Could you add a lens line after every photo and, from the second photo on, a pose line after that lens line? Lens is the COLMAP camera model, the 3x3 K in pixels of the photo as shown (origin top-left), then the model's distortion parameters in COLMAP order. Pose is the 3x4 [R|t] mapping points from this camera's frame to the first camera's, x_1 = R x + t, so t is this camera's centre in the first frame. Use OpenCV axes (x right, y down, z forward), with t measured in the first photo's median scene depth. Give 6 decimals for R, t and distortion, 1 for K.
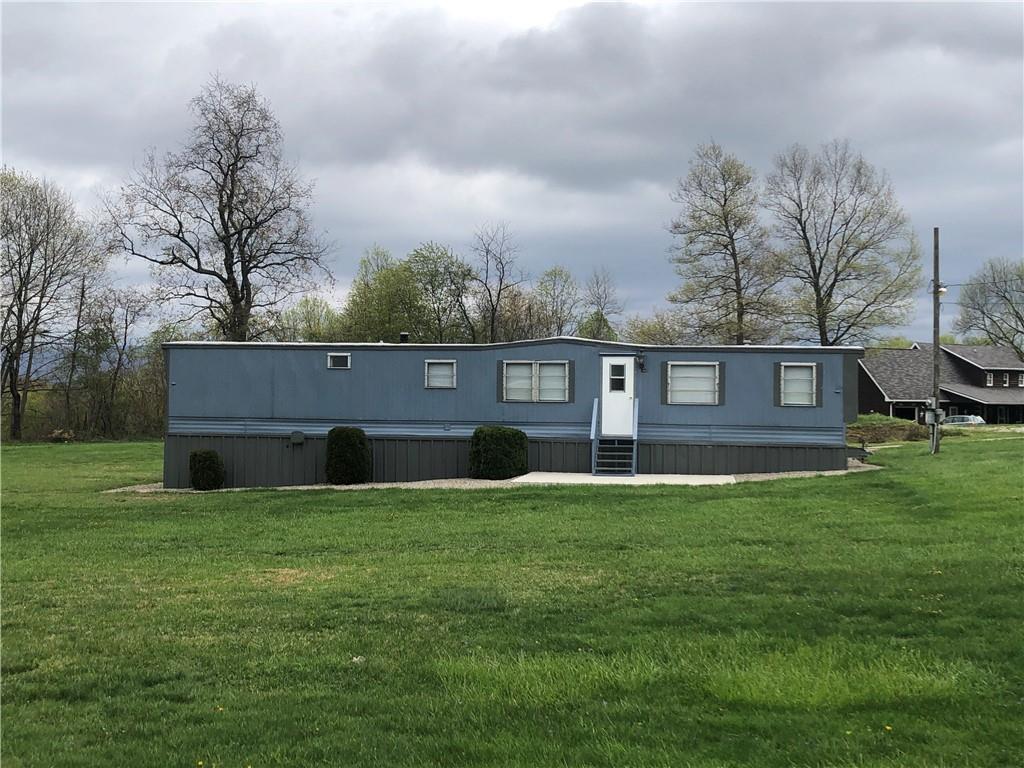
lens RADIAL K [[1188.9, 0, 512.0], [0, 1188.9, 384.0], [0, 0, 1]] dist [0.007644, -0.012462]
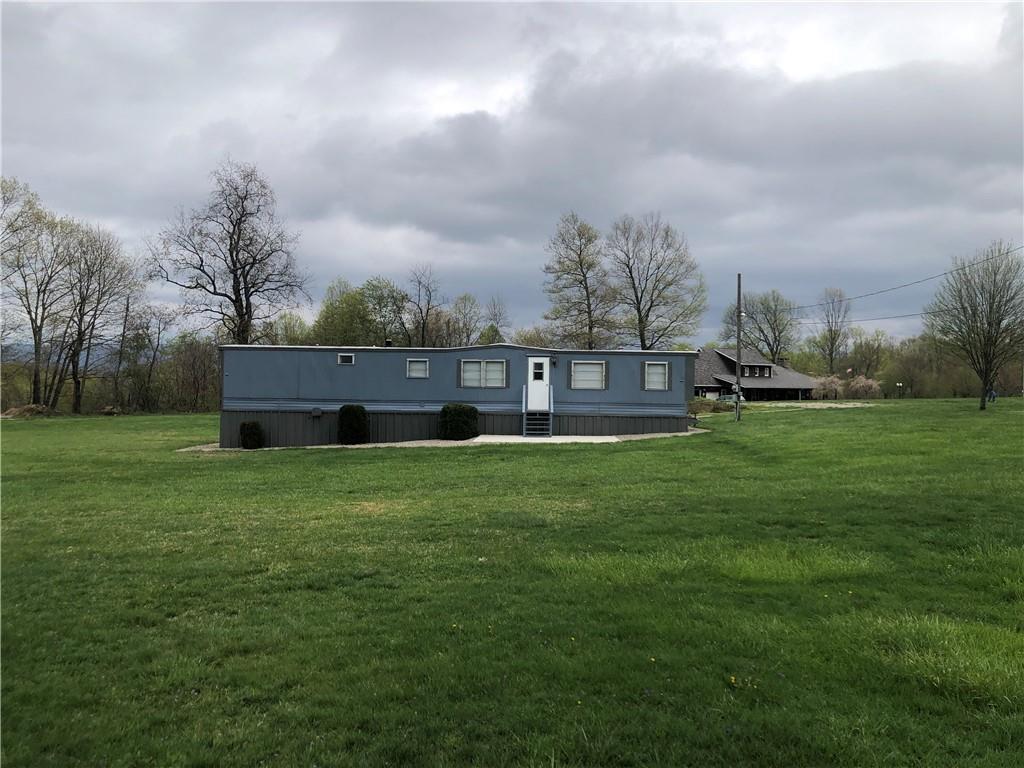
lens RADIAL K [[817.5, 0, 516.7], [0, 817.5, 368.0], [0, 0, 1]] dist [0.000972, -0.004375]
pose [[0.992532, 0.003443, 0.121935, -0.025795], [-0.002609, 0.999972, -0.007002, -0.000882], [-0.121955, 0.006632, 0.992513, -0.005440]]
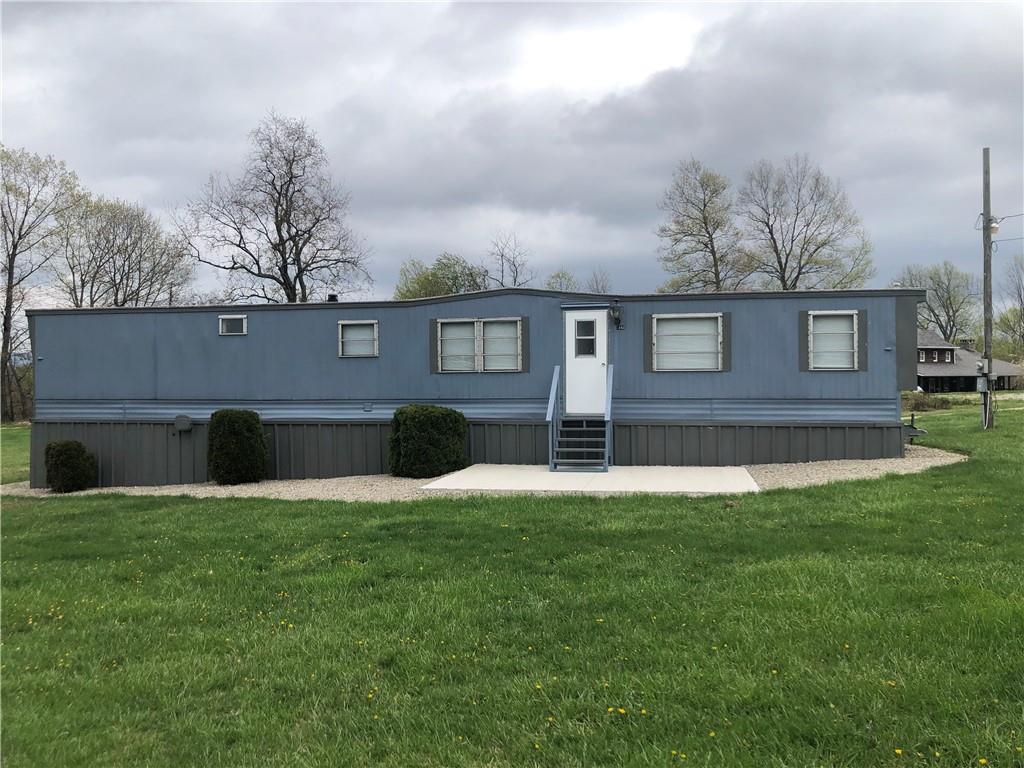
lens RADIAL K [[817.5, 0, 516.7], [0, 817.5, 368.0], [0, 0, 1]] dist [0.000972, -0.004375]
pose [[0.998880, -0.018862, -0.043398, 0.027590], [0.018672, 0.999814, -0.004779, 0.006349], [0.043480, 0.003964, 0.999046, 0.197115]]
